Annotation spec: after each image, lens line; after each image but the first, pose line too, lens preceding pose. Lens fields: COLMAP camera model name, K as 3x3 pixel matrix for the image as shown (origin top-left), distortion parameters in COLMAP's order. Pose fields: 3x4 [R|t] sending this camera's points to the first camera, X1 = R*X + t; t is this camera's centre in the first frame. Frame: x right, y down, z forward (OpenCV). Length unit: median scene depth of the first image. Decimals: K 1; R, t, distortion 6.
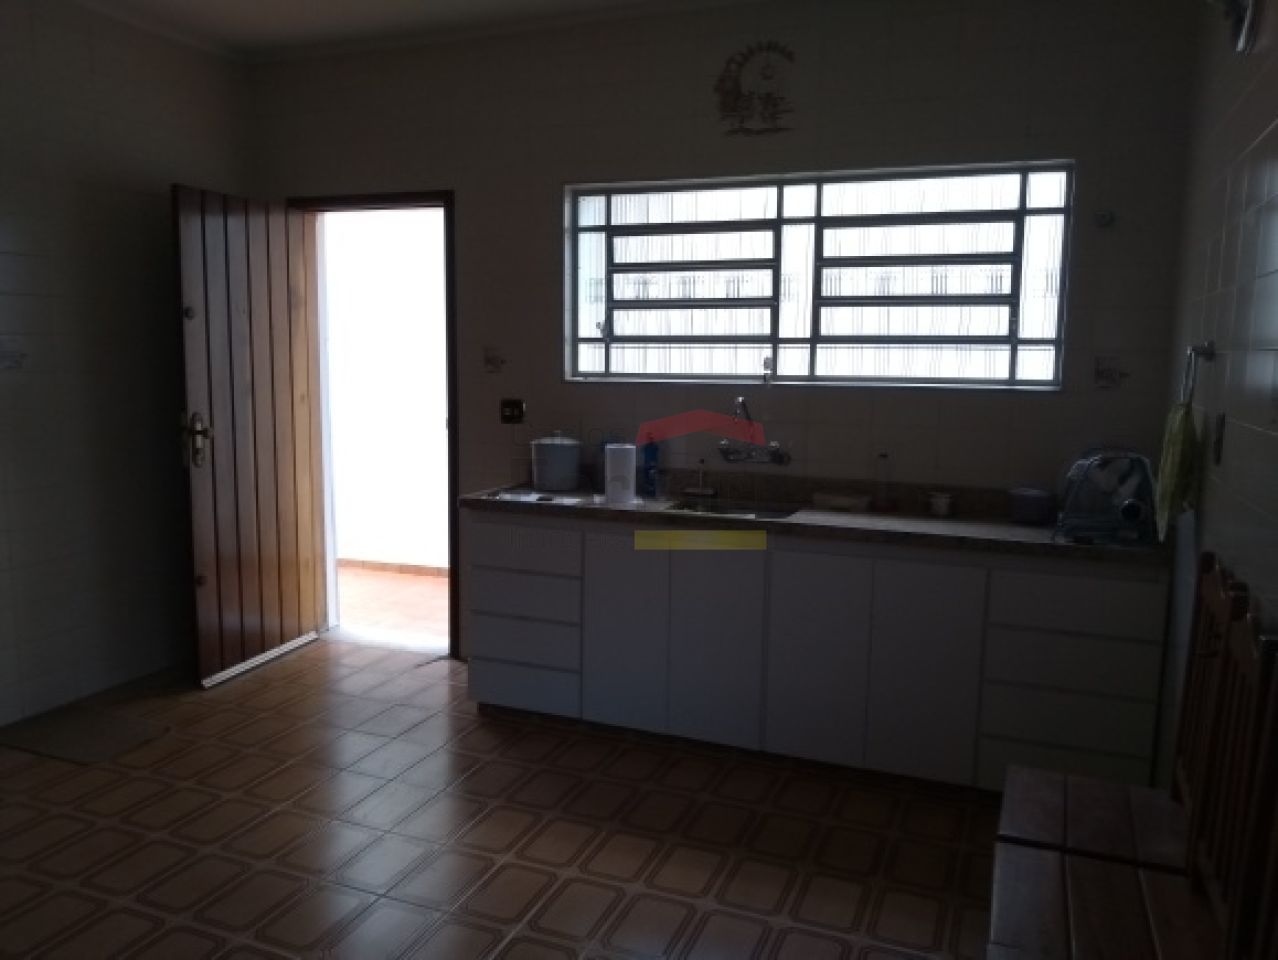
lens RADIAL K [[992.5, 0, 631.6], [0, 992.5, 484.9], [0, 0, 1]] dist [-0.005177, 0.000597]
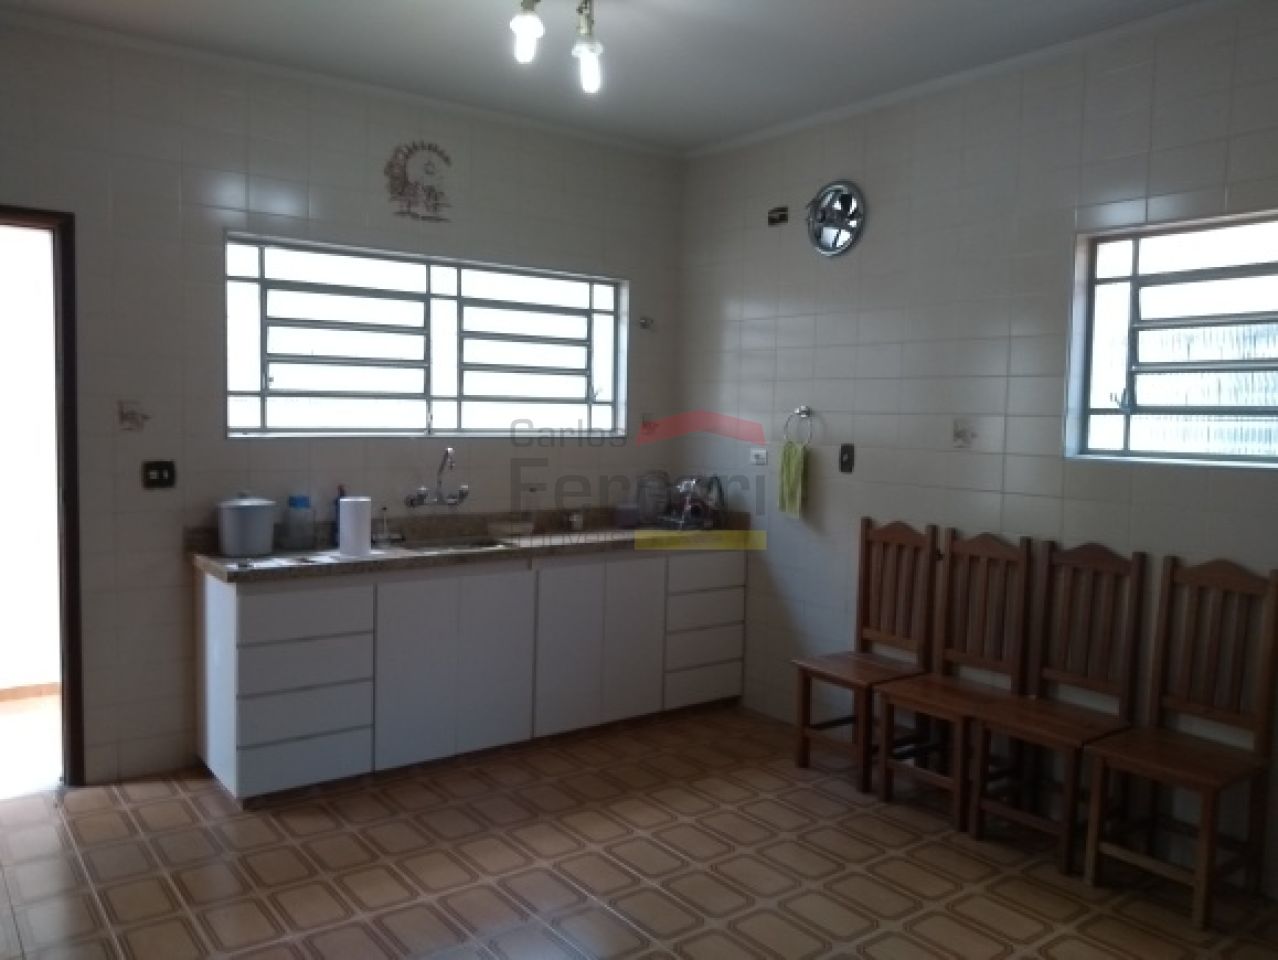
lens RADIAL K [[992.5, 0, 630.3], [0, 992.5, 480.0], [0, 0, 1]] dist [-0.005177, 0.000597]
pose [[0.503978, -0.059016, 0.861698, -0.755704], [0.105915, 0.994356, 0.006155, -0.035201], [-0.857198, 0.088165, 0.507384, 0.236774]]
